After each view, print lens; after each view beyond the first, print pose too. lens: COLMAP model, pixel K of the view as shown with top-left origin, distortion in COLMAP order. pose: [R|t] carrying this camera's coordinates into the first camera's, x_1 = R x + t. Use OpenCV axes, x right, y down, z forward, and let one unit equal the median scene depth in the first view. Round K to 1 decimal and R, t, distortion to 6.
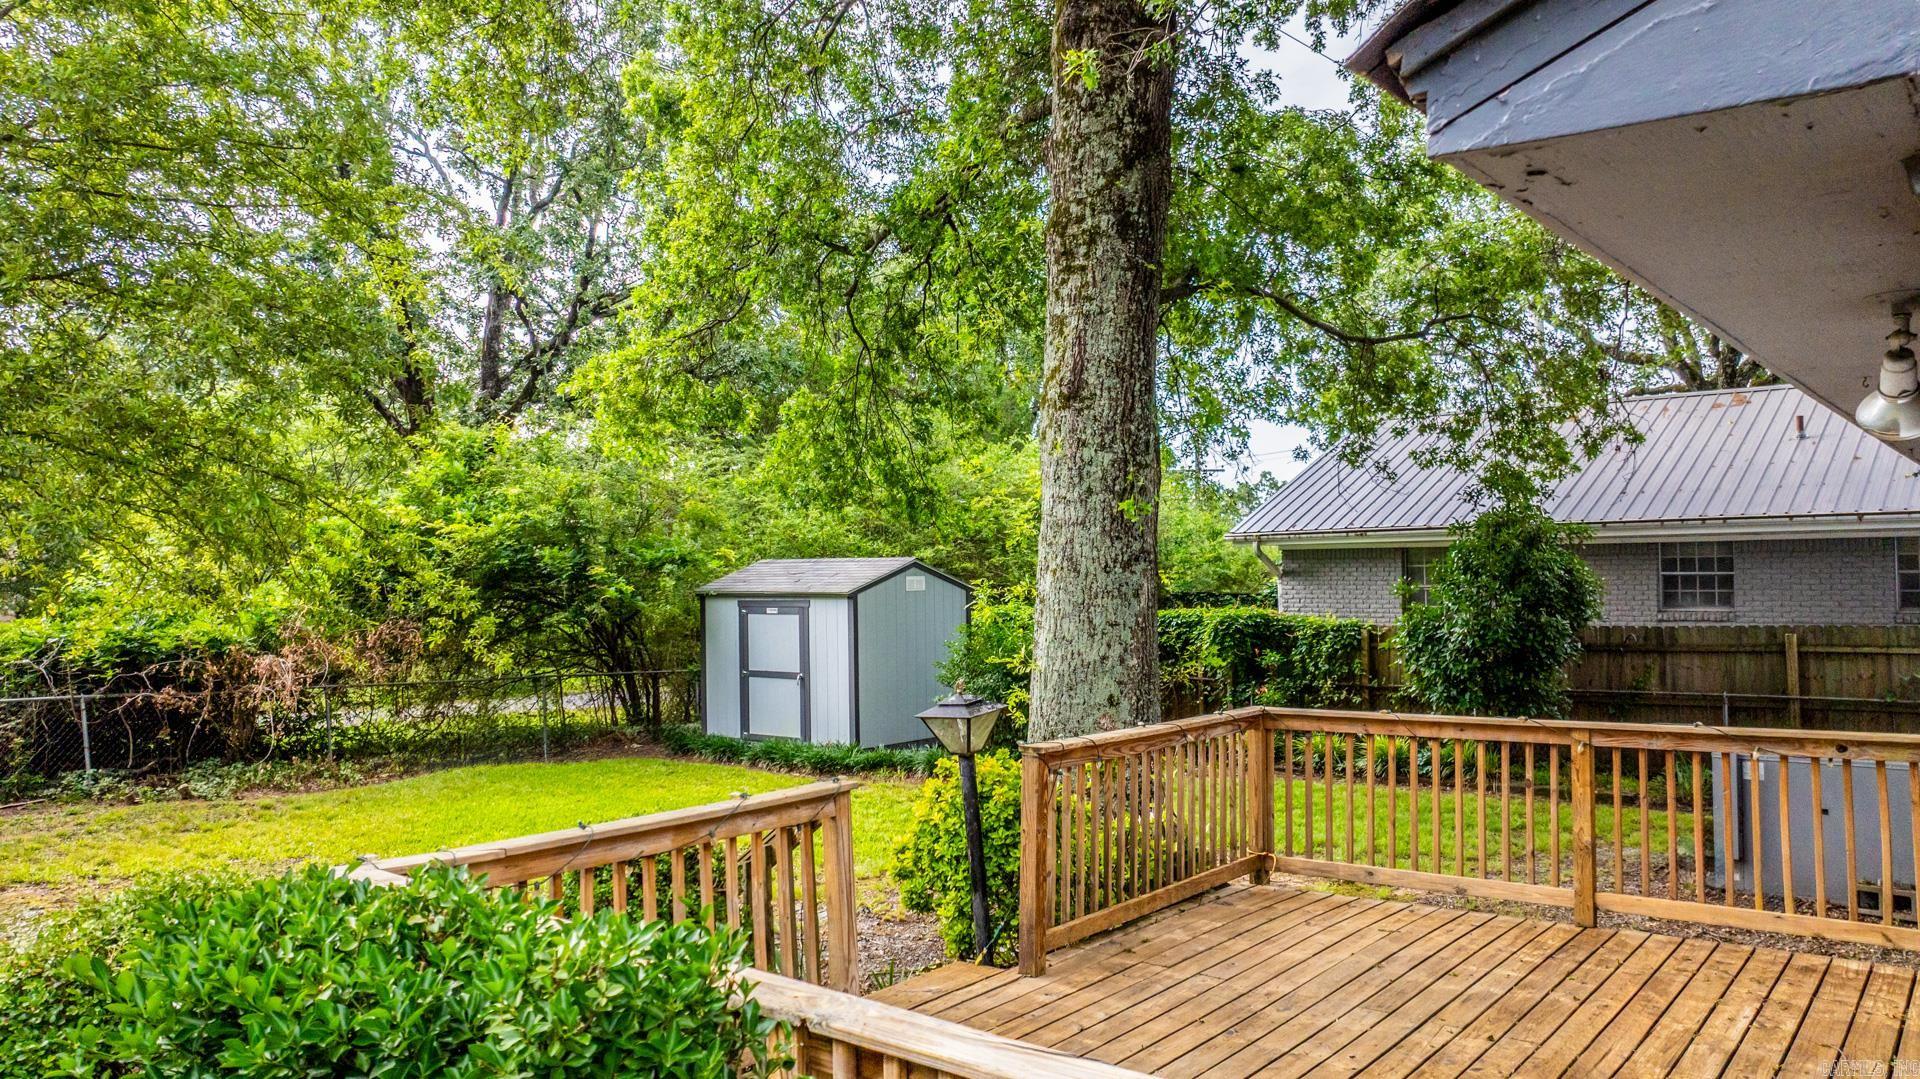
lens RADIAL K [[1364.2, 0, 961.2], [0, 1364.2, 540.2], [0, 0, 1]] dist [-0.016064, -0.003933]
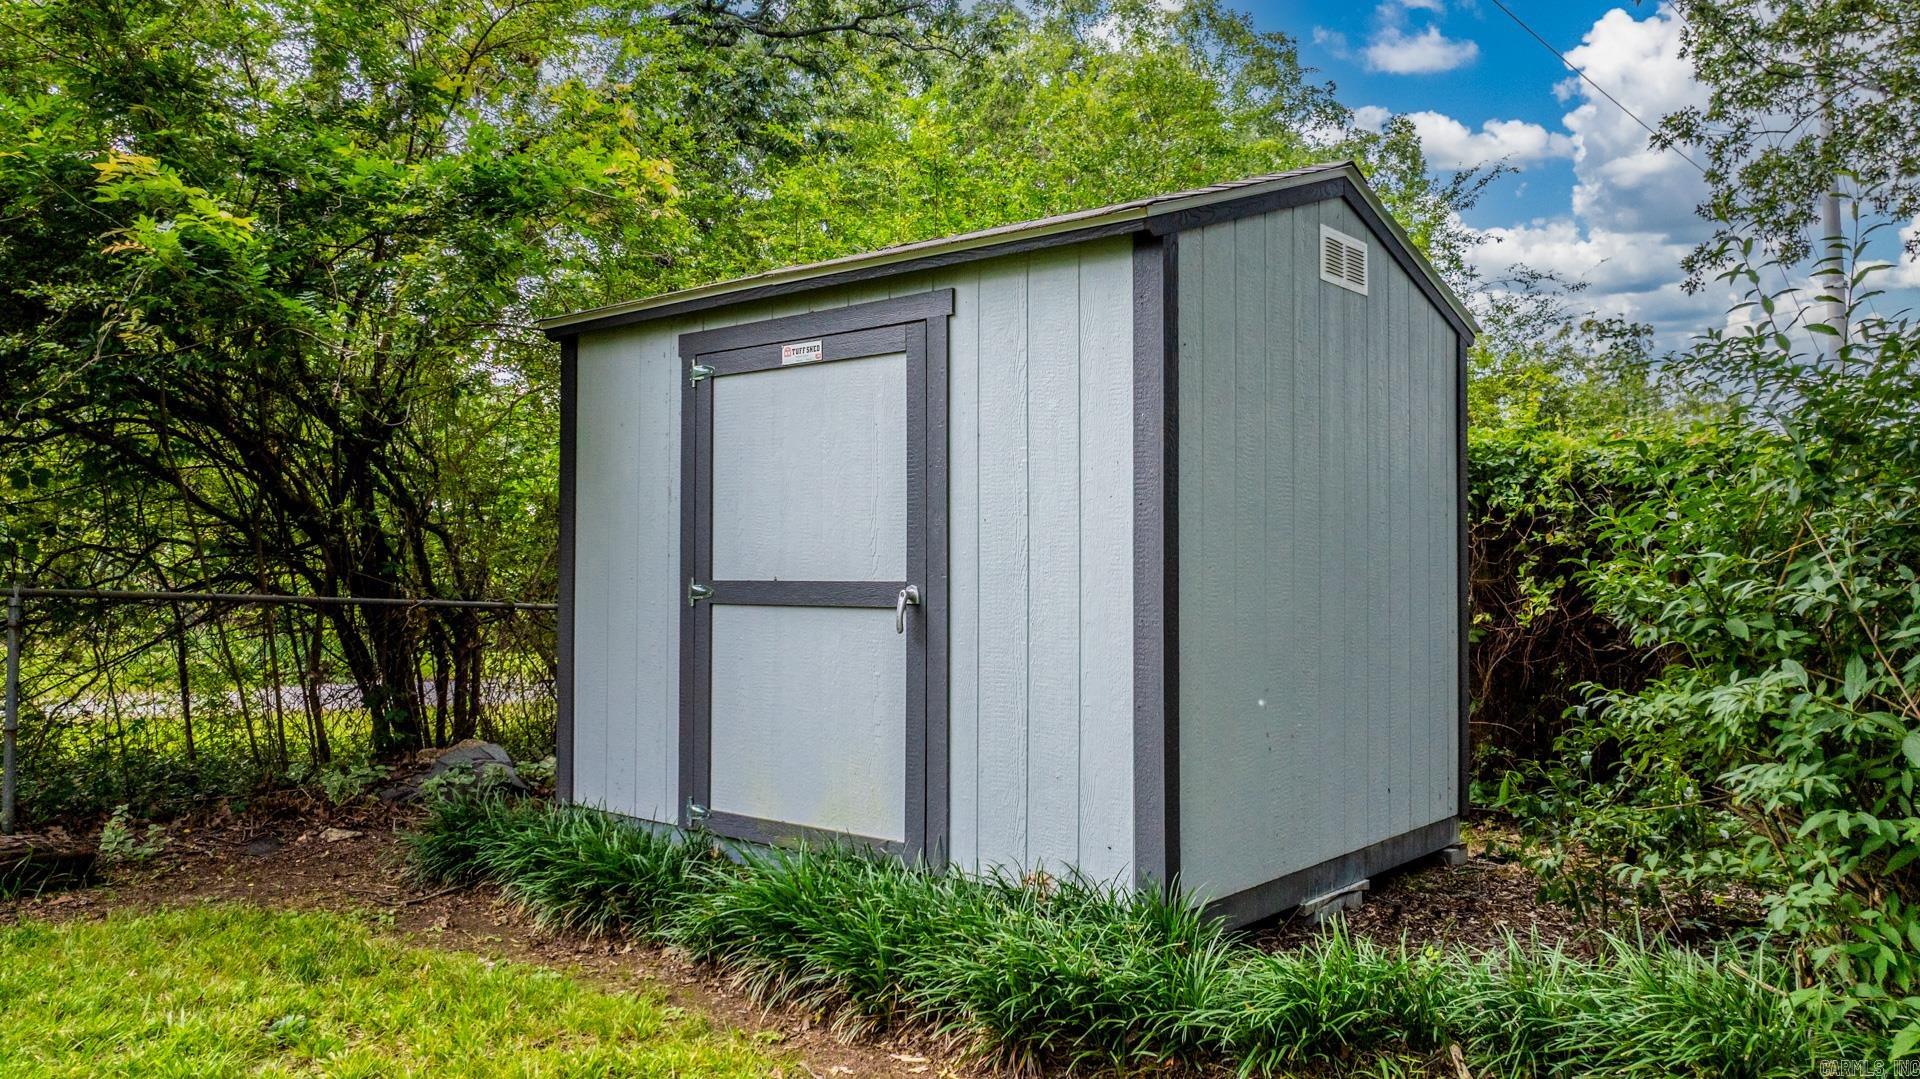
lens RADIAL K [[1364.2, 0, 958.9], [0, 1364.2, 543.0], [0, 0, 1]] dist [-0.016064, -0.003933]
pose [[0.999753, 0.018776, -0.011854, -0.105365], [-0.018737, 0.999819, 0.003399, 0.088433], [0.011916, -0.003176, 0.999924, 0.742720]]
